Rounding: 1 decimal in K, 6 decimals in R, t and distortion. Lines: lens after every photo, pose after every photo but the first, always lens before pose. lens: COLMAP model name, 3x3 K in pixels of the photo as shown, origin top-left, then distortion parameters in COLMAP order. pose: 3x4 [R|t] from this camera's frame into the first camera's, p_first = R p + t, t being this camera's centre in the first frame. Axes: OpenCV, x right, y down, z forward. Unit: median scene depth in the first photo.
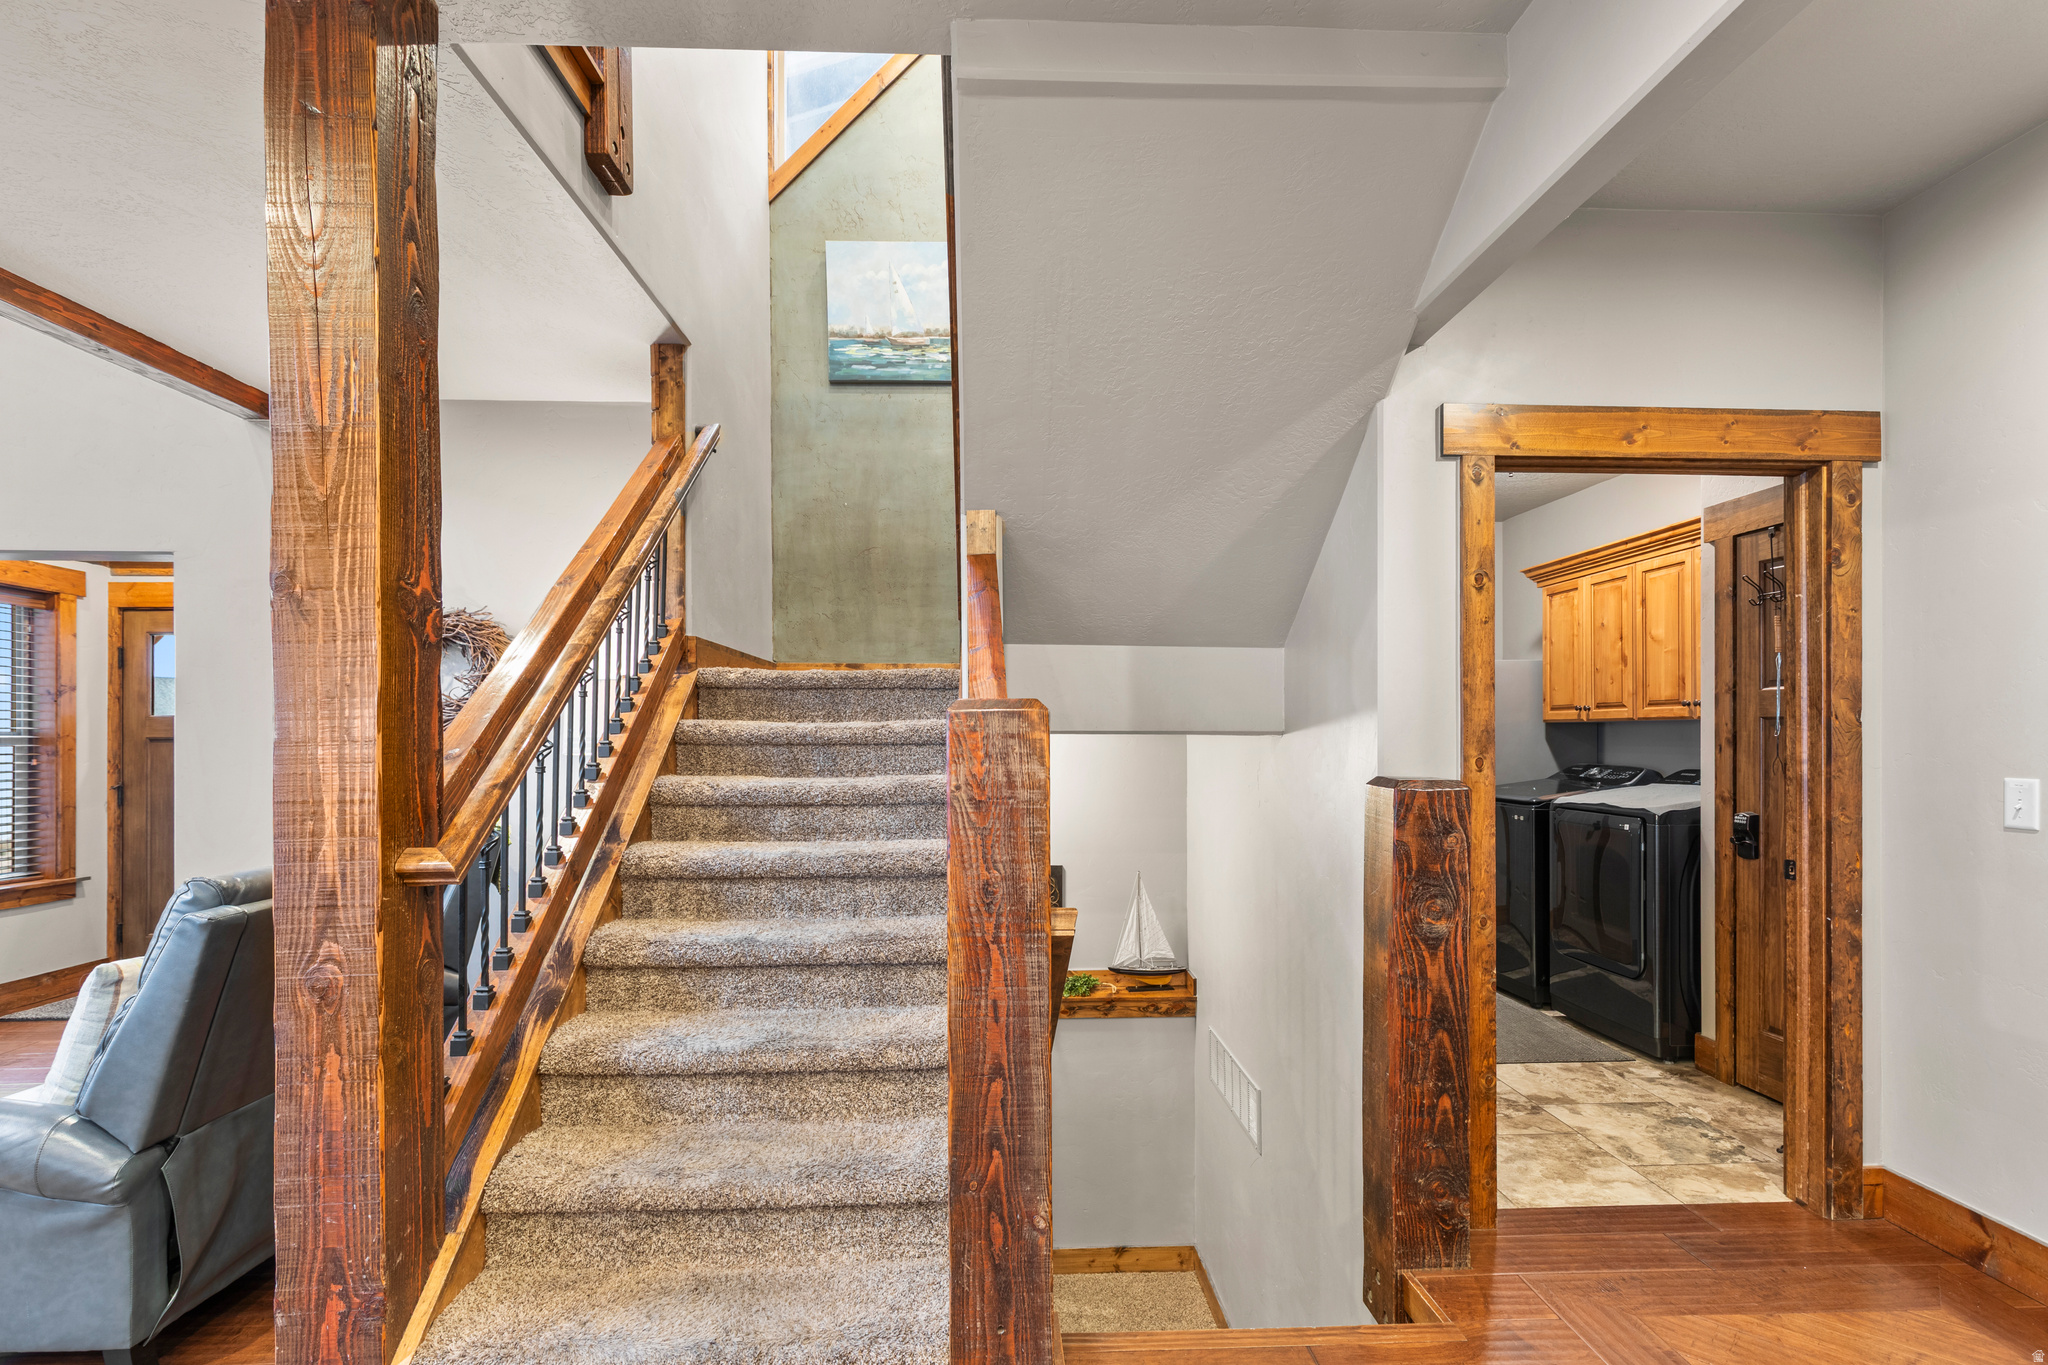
lens RADIAL K [[946.9, 0, 1034.7], [0, 946.9, 729.9], [0, 0, 1]] dist [0.011361, -0.000665]
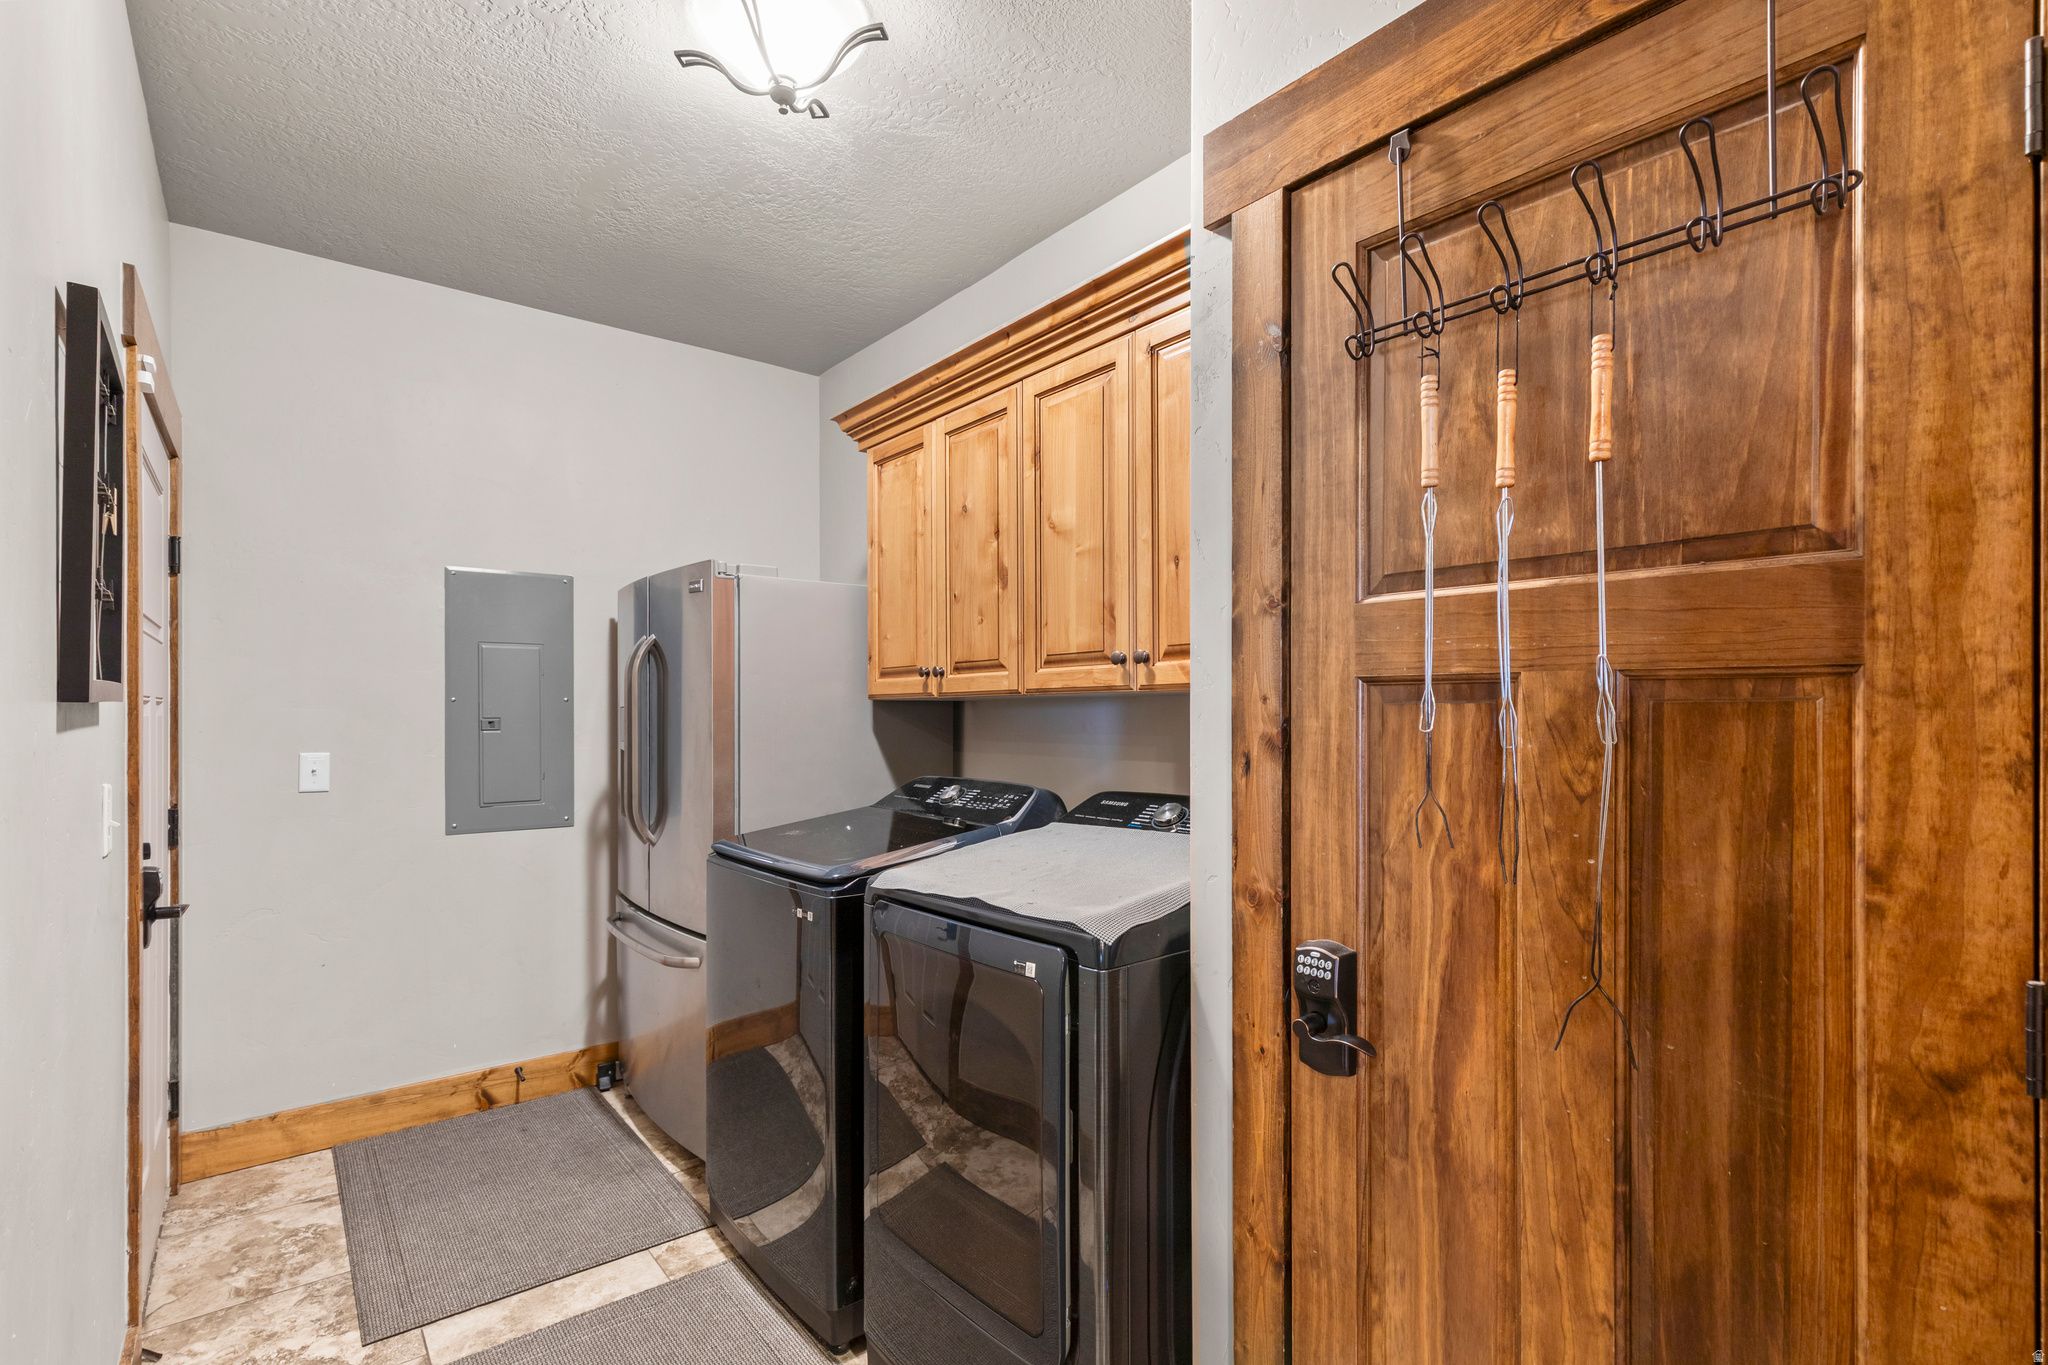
lens RADIAL K [[946.9, 0, 1034.7], [0, 946.9, 729.9], [0, 0, 1]] dist [0.011361, -0.000665]
pose [[0.807109, -0.007798, 0.590350, 0.430151], [-0.002557, 0.999857, 0.016704, 0.000099], [-0.590396, -0.014991, 0.806974, 0.745754]]
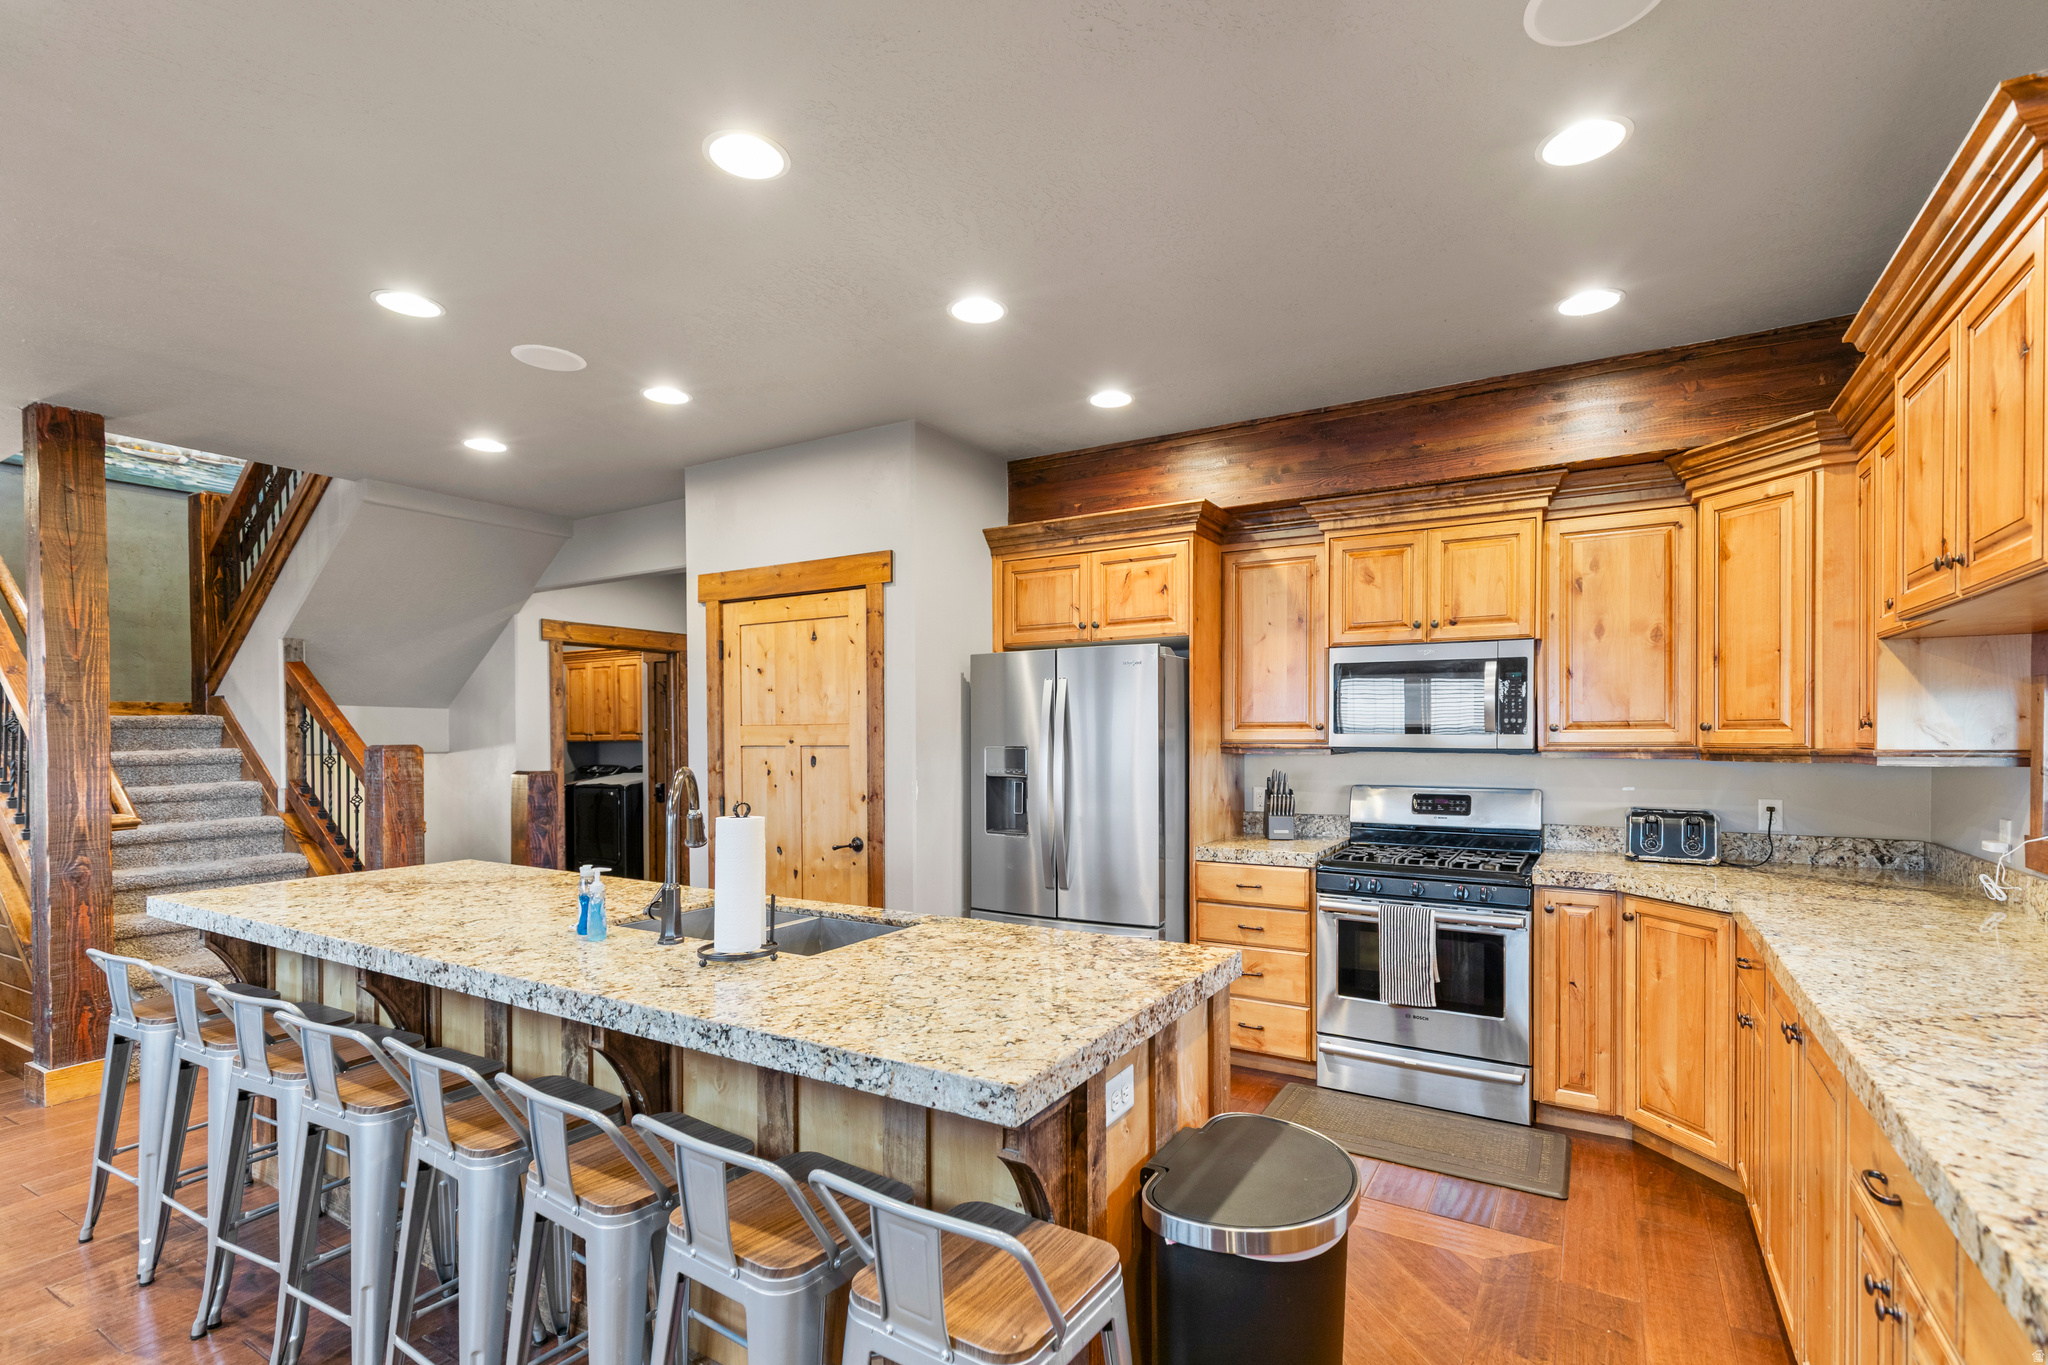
lens RADIAL K [[946.9, 0, 1034.7], [0, 946.9, 729.9], [0, 0, 1]] dist [0.011361, -0.000665]
pose [[0.555895, -0.000464, 0.831252, -0.642896], [0.005723, 0.999978, -0.003270, -0.027457], [-0.831233, 0.006575, 0.555886, -1.009015]]
